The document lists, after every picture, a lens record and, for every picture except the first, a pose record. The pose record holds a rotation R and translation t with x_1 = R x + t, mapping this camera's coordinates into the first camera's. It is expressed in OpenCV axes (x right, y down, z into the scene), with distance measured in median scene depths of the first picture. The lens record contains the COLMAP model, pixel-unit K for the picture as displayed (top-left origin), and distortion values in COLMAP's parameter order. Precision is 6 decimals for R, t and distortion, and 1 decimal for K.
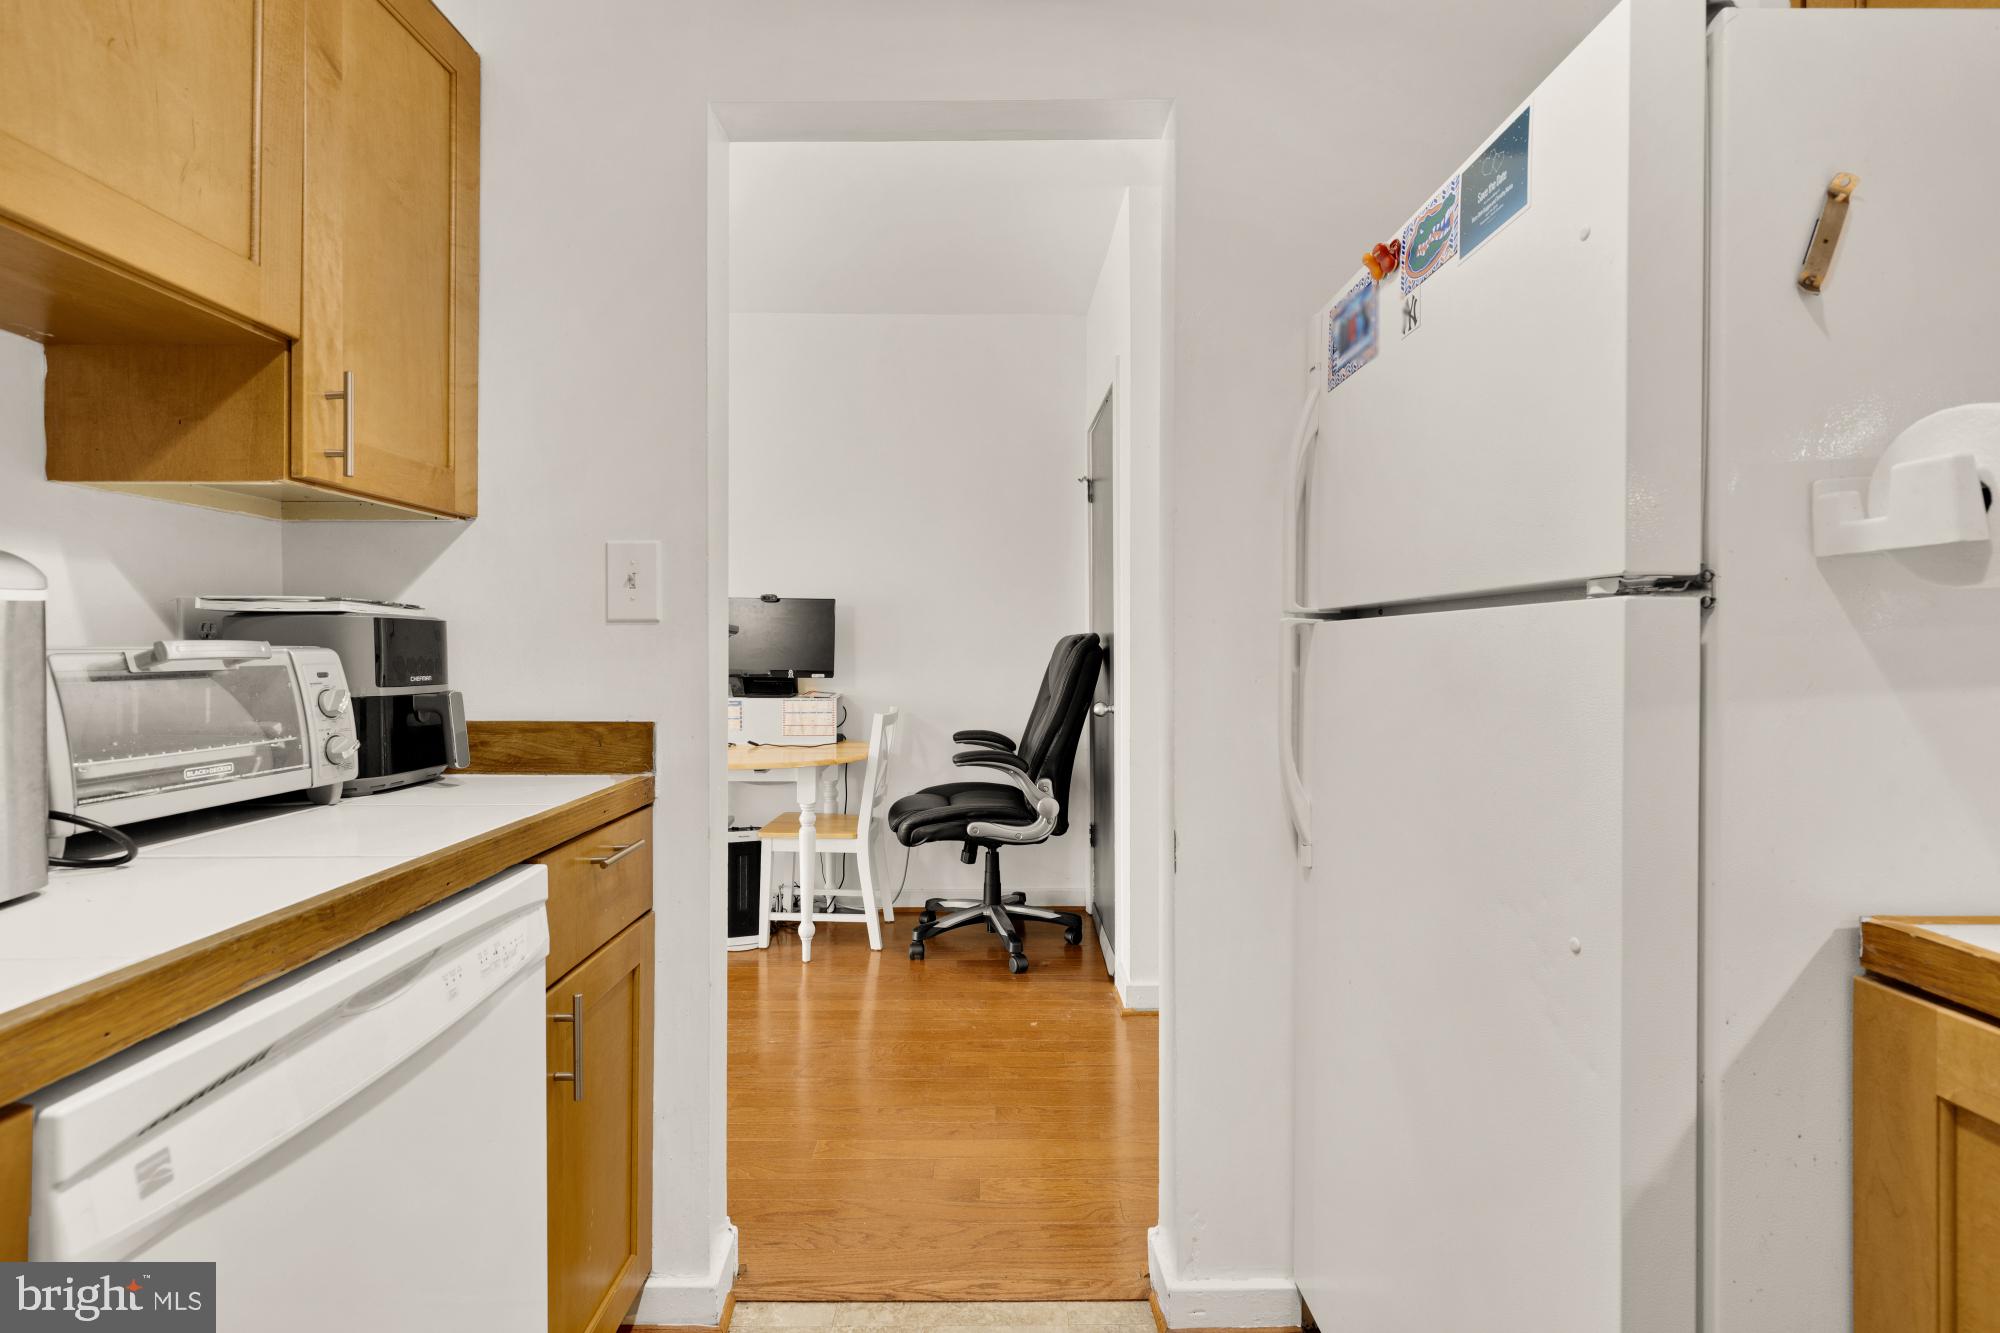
lens RADIAL K [[909.7, 0, 998.2], [0, 909.7, 649.8], [0, 0, 1]] dist [0.013099, -0.002229]
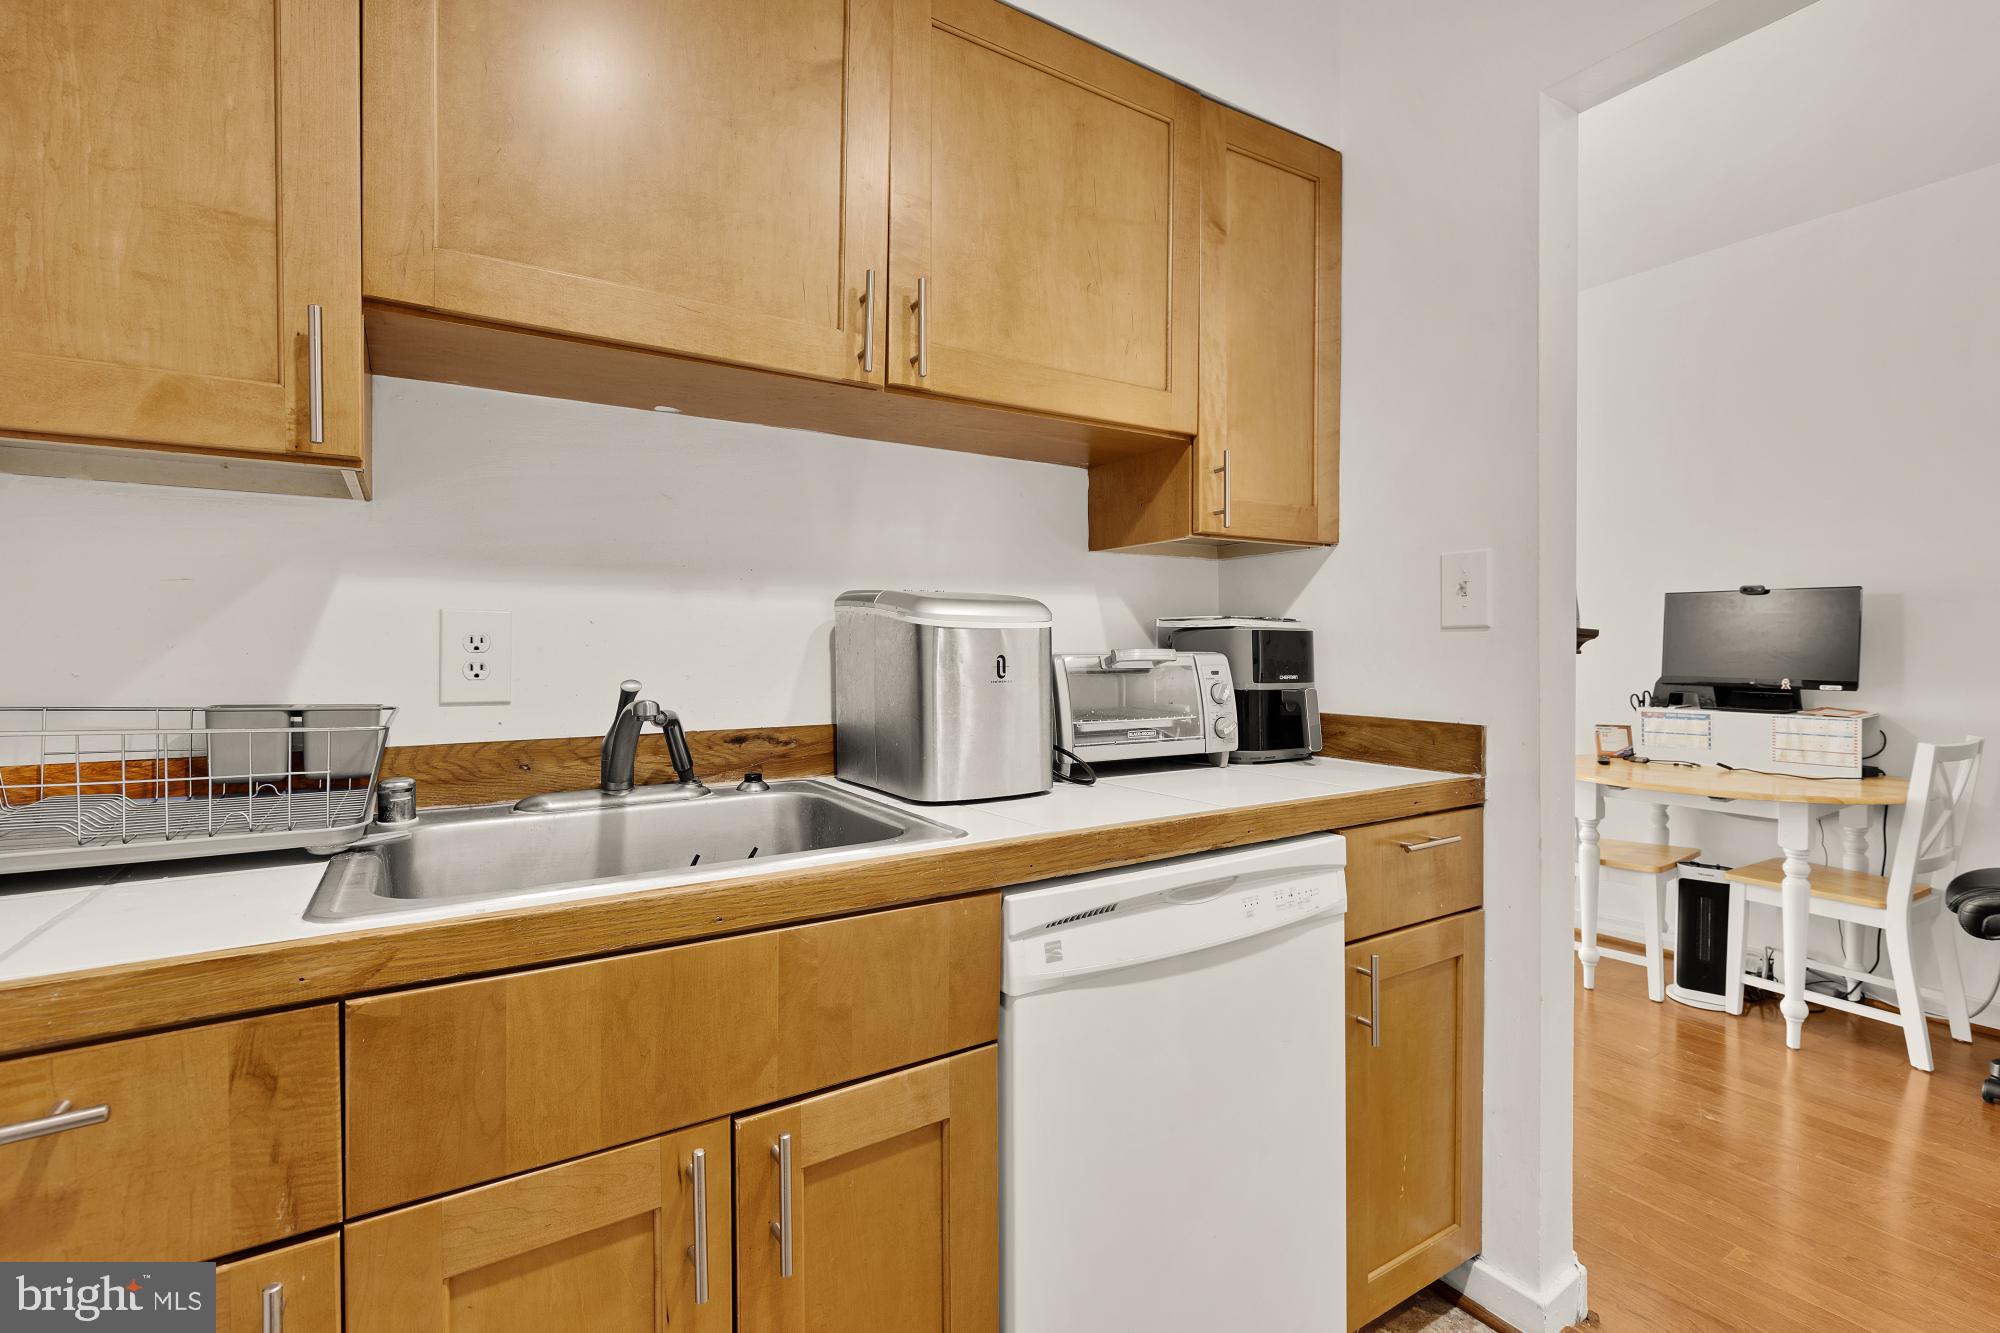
lens RADIAL K [[909.7, 0, 1003.4], [0, 909.7, 669.0], [0, 0, 1]] dist [0.013099, -0.002229]
pose [[0.538586, 0.017230, -0.842395, 0.210557], [-0.001179, 0.999805, 0.019696, -0.004371], [0.842570, -0.009615, 0.538501, -0.008493]]
